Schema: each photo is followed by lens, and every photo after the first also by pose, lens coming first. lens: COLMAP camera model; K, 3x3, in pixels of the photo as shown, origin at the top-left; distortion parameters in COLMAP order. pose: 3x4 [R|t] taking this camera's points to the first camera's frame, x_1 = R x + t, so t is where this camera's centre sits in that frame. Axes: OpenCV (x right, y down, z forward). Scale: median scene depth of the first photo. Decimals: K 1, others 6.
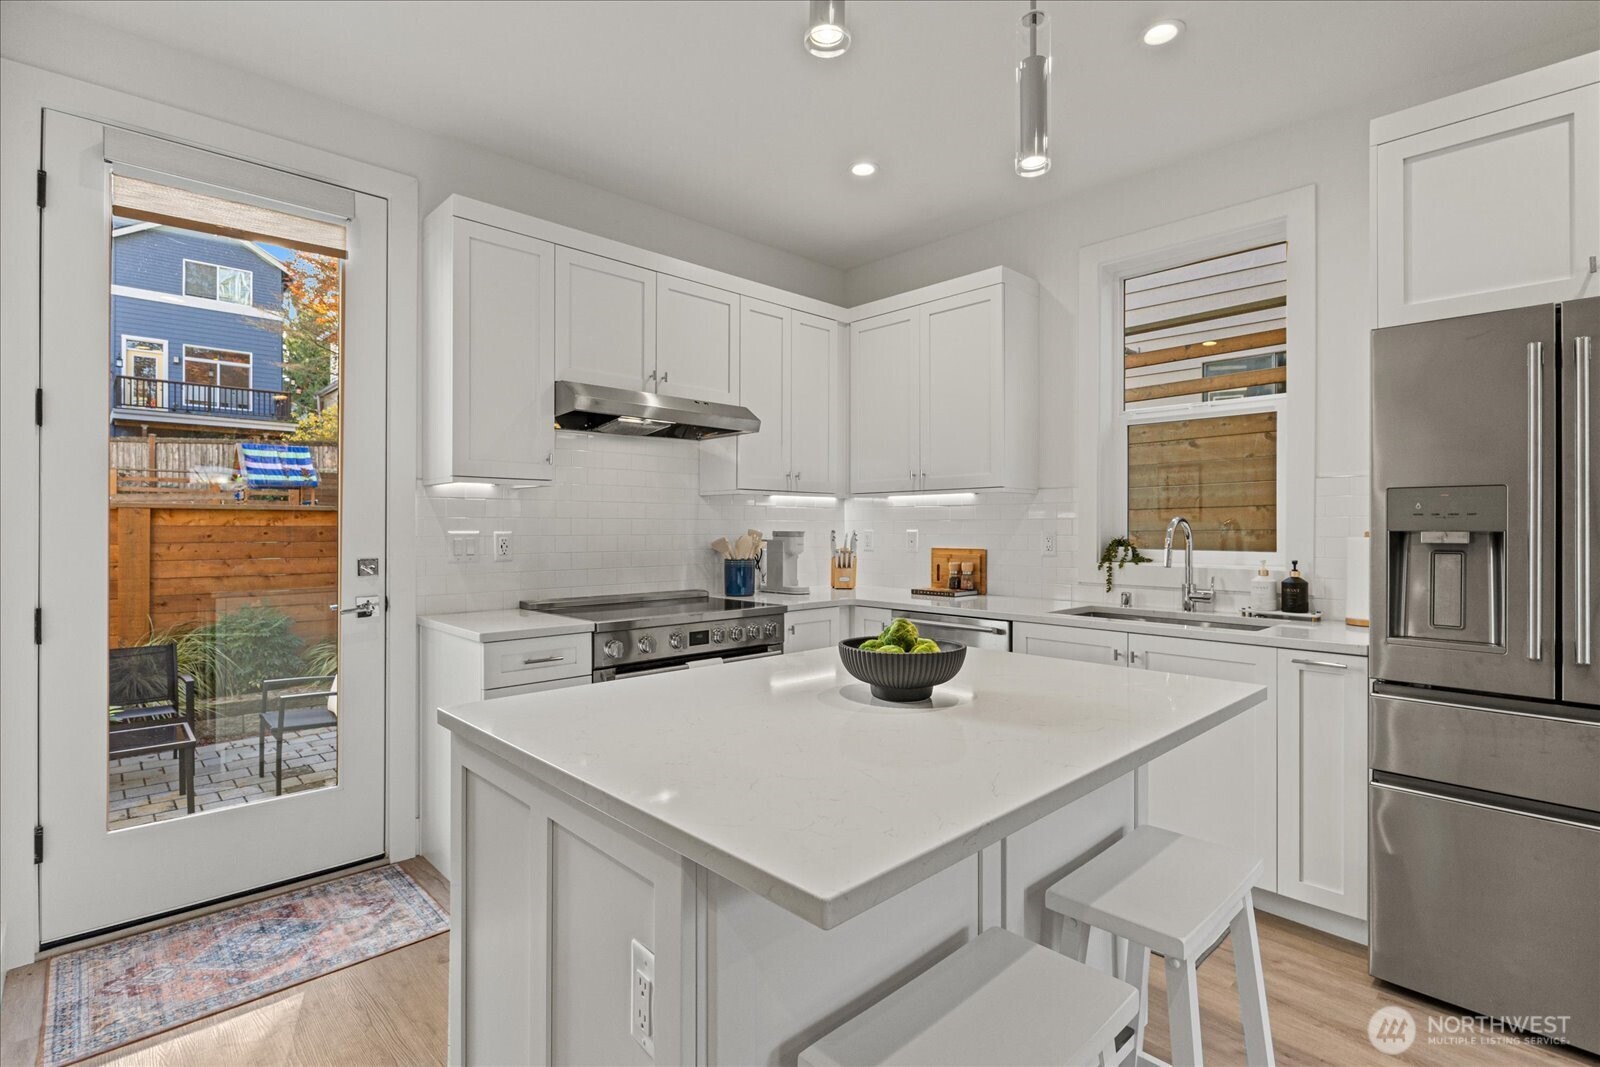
lens RADIAL K [[754.3, 0, 816.9], [0, 754.3, 533.9], [0, 0, 1]] dist [0.003463, -0.003722]
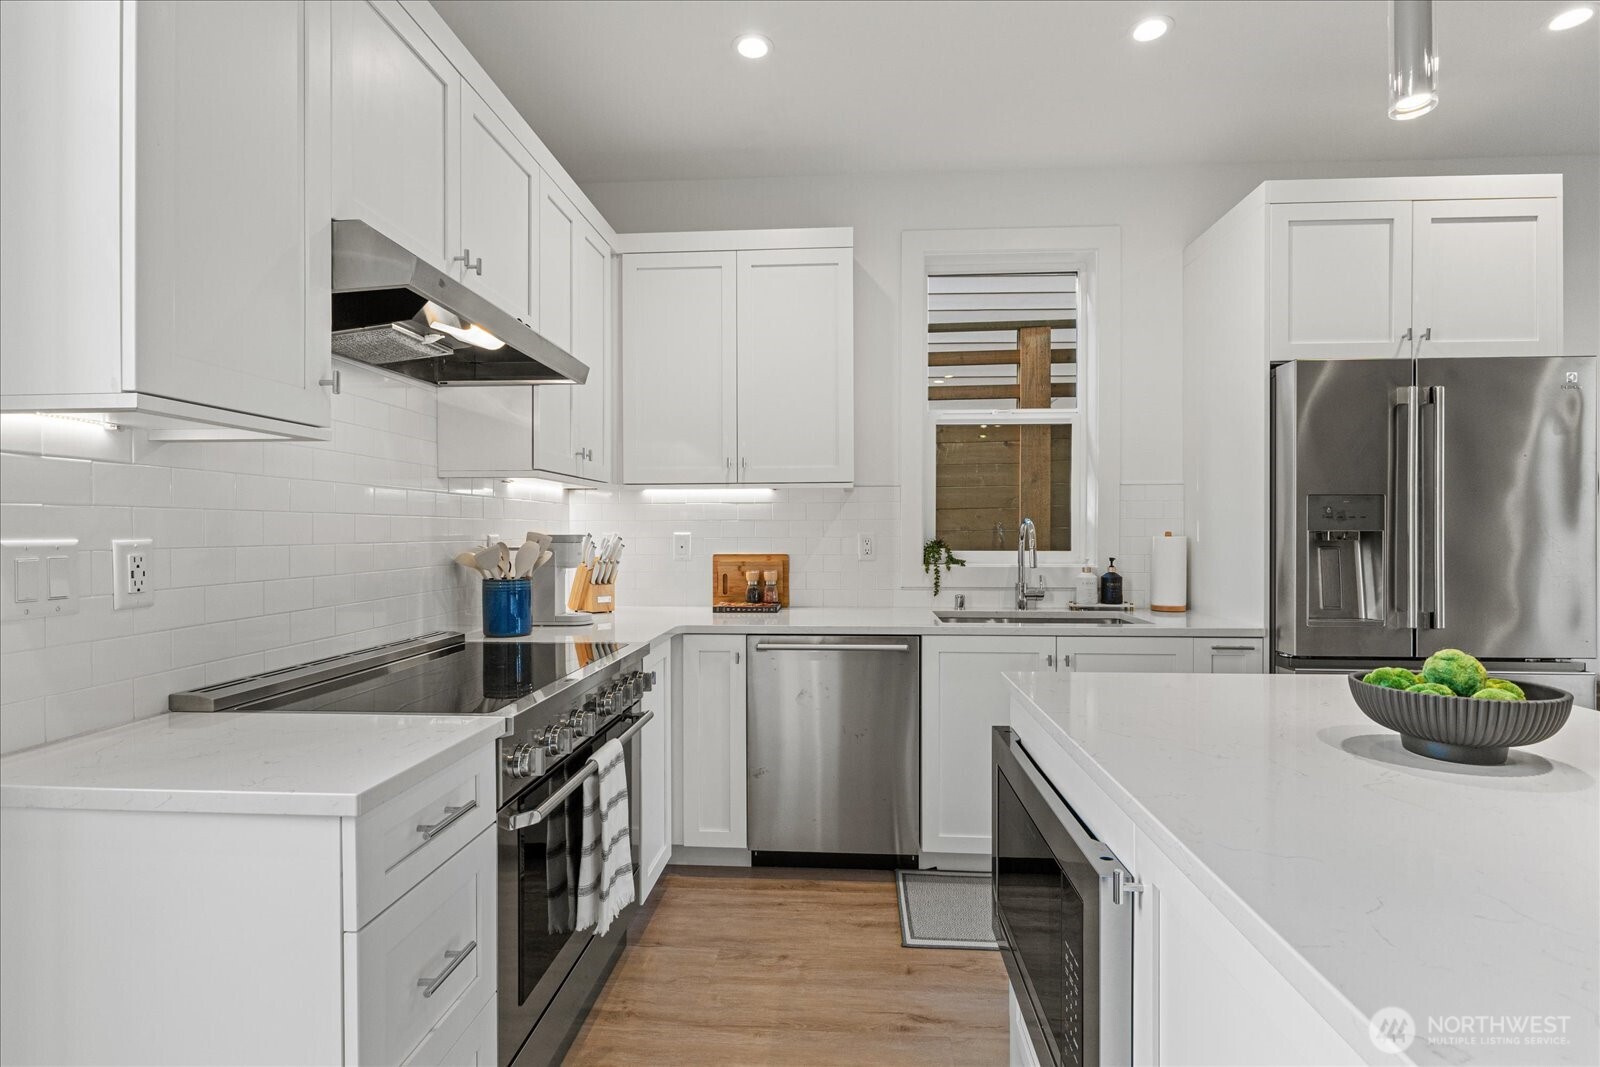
lens RADIAL K [[754.3, 0, 801.0], [0, 754.3, 542.3], [0, 0, 1]] dist [0.003463, -0.003722]
pose [[0.746769, -0.013137, 0.664954, -0.382926], [0.007559, 0.999908, 0.011265, -0.003434], [-0.665040, -0.003386, 0.746800, 0.390926]]
